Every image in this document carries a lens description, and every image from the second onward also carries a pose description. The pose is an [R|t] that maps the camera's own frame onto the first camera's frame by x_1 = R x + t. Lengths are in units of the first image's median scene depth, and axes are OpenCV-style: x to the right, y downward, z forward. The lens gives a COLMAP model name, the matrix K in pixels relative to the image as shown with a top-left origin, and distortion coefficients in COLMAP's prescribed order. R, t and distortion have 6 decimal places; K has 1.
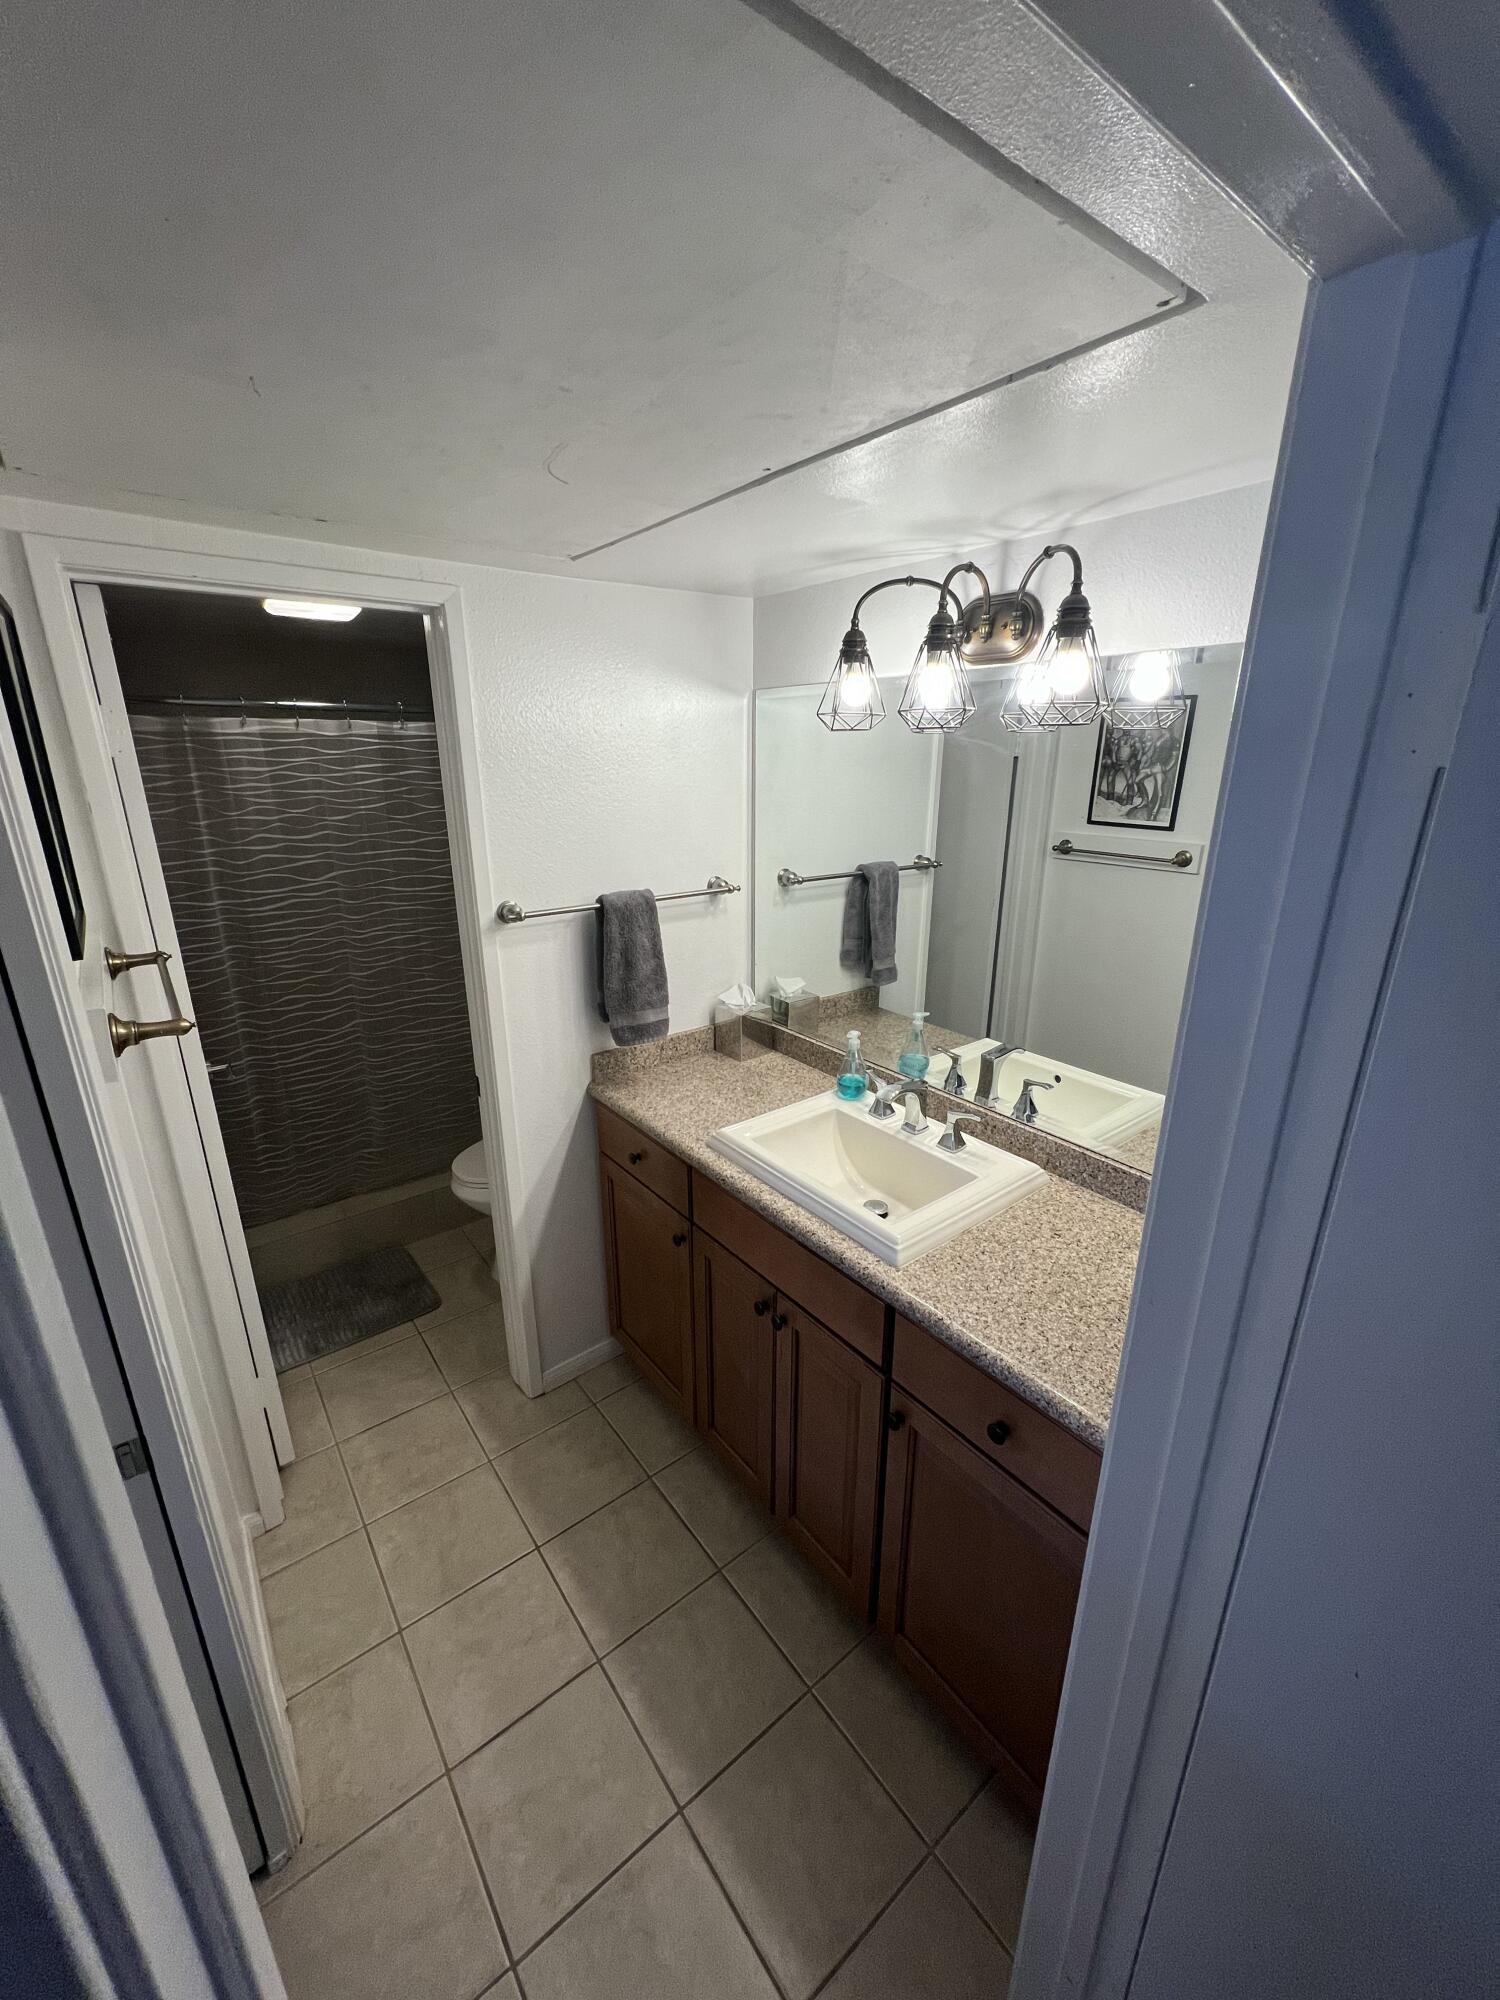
lens RADIAL K [[797.2, 0, 753.6], [0, 797.2, 1008.2], [0, 0, 1]] dist [-0.000745, -0.000904]
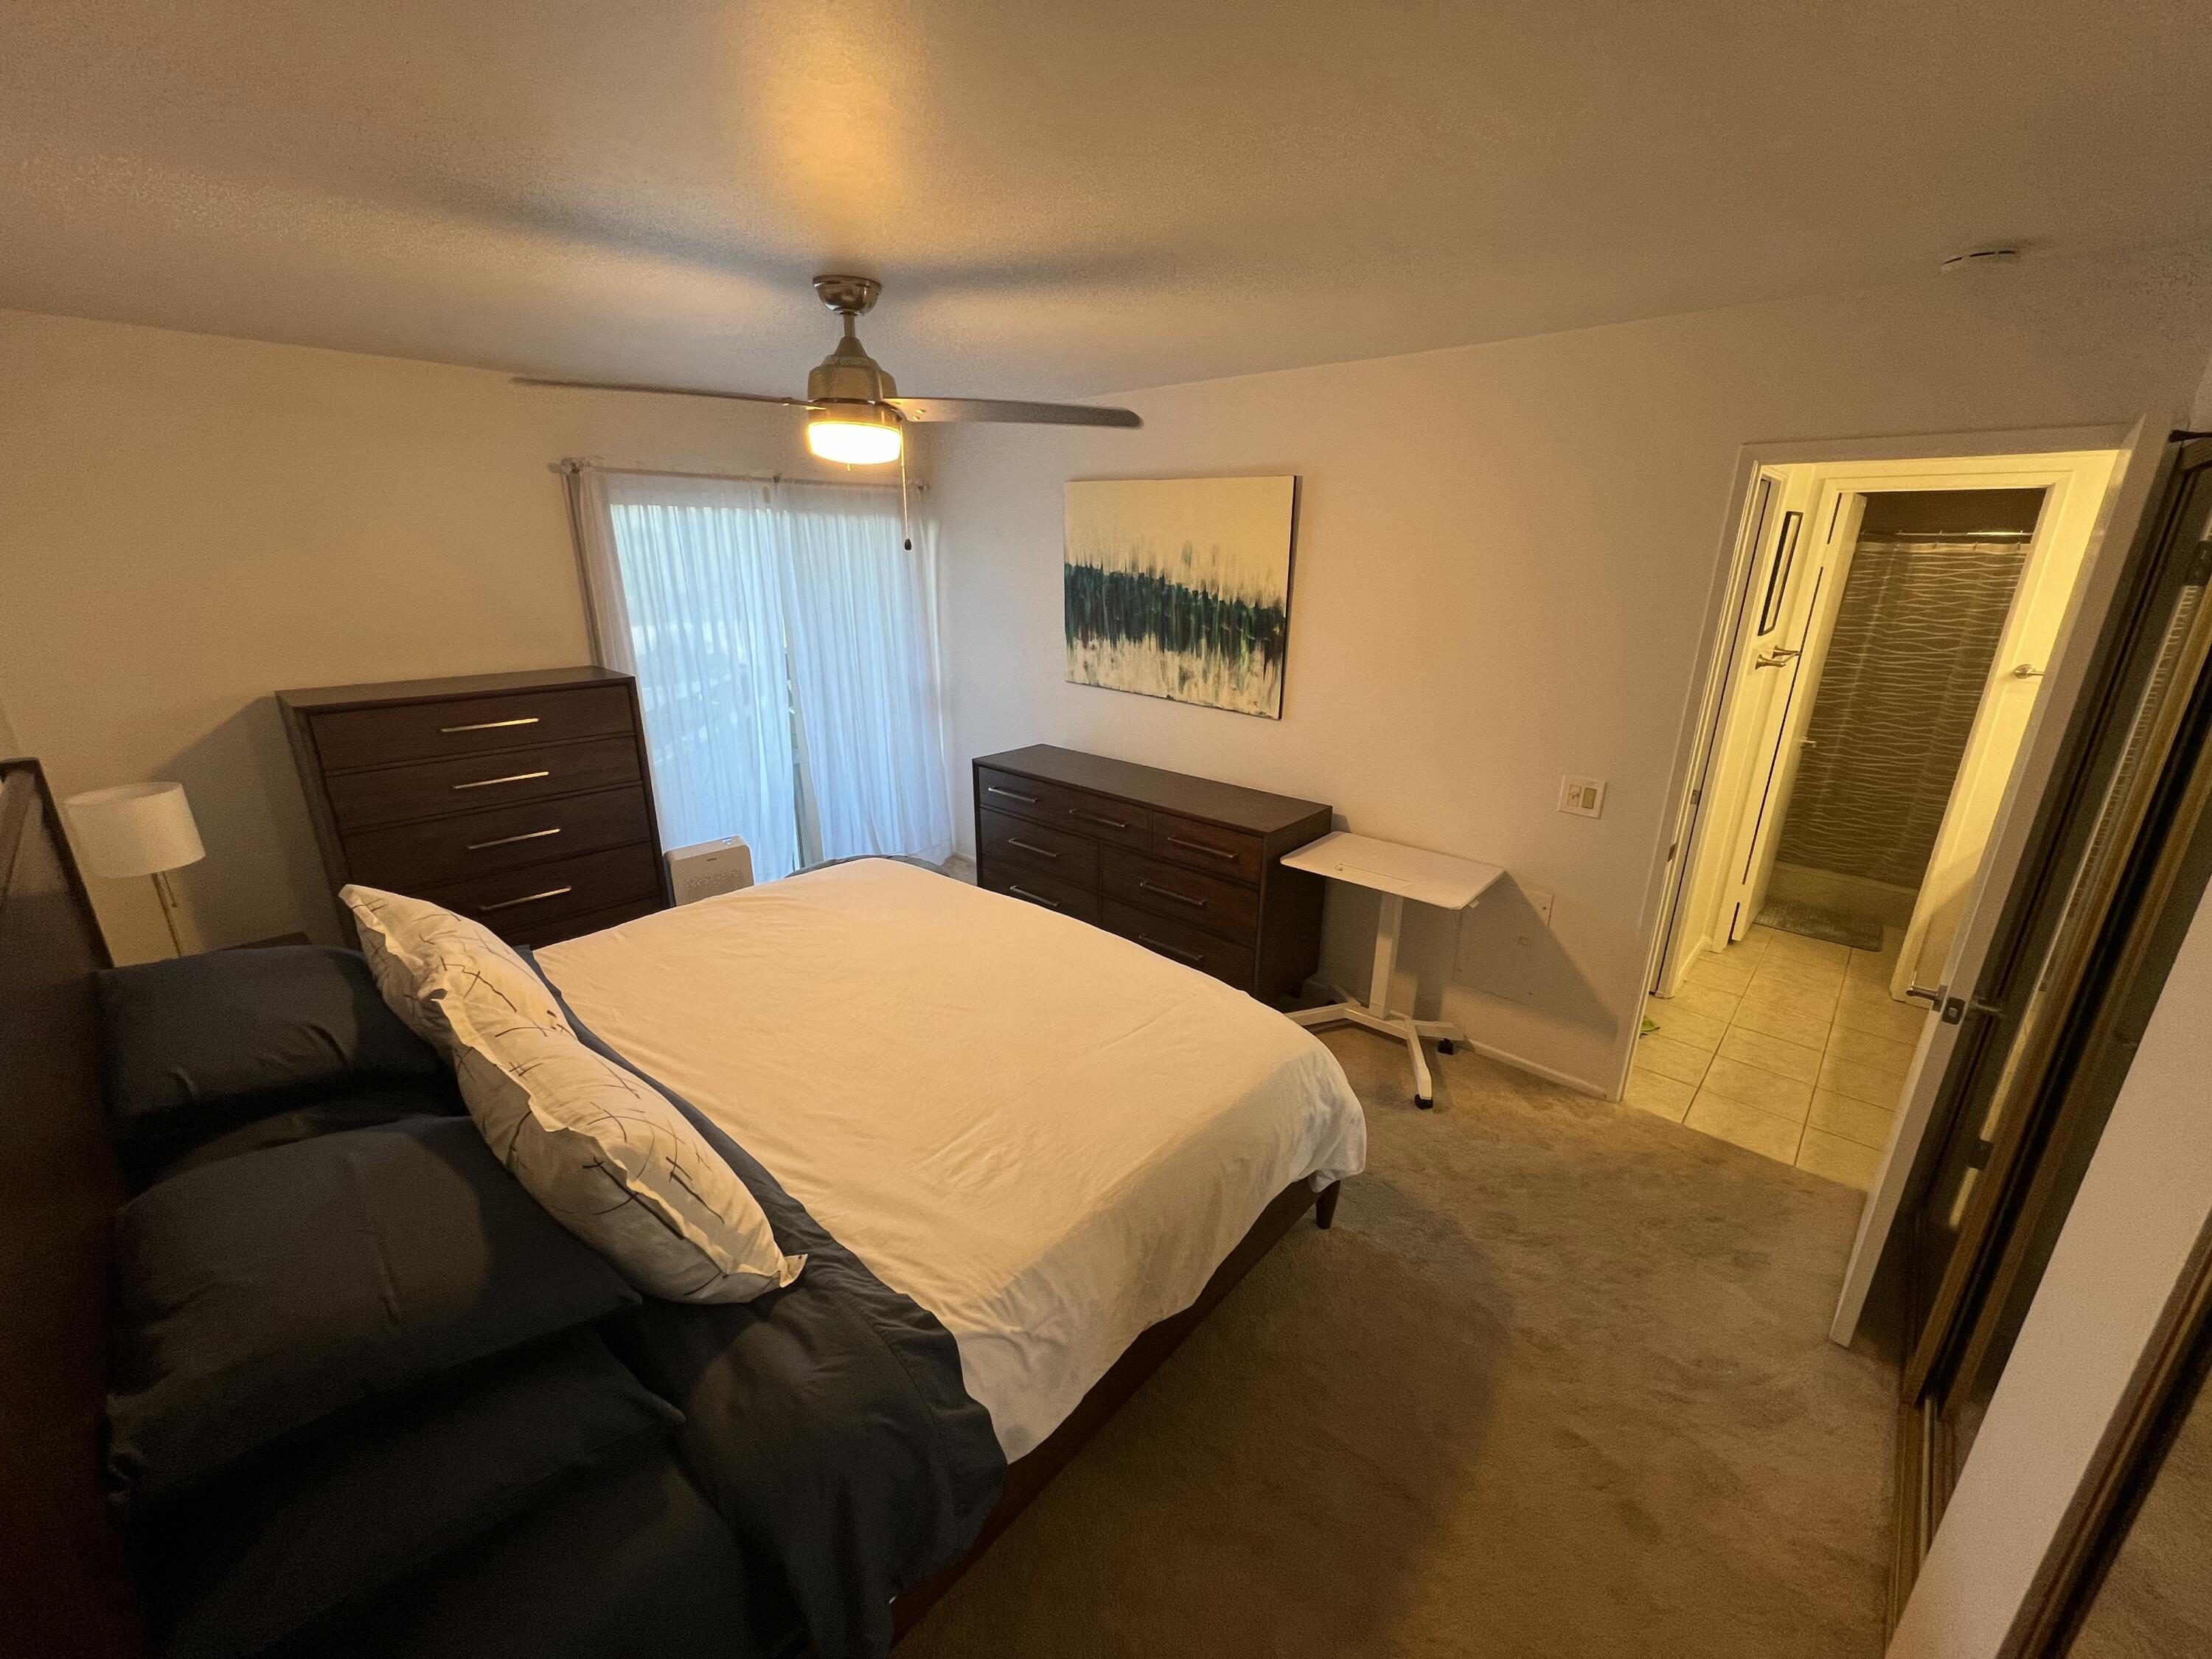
lens RADIAL K [[881.7, 0, 1104.8], [0, 881.7, 832.5], [0, 0, 1]] dist [-0.000745, -0.000904]
pose [[0.165613, 0.307173, -0.937133, 0.904251], [-0.310558, 0.918152, 0.246069, 0.249652], [0.936016, 0.250282, 0.247452, -0.845287]]
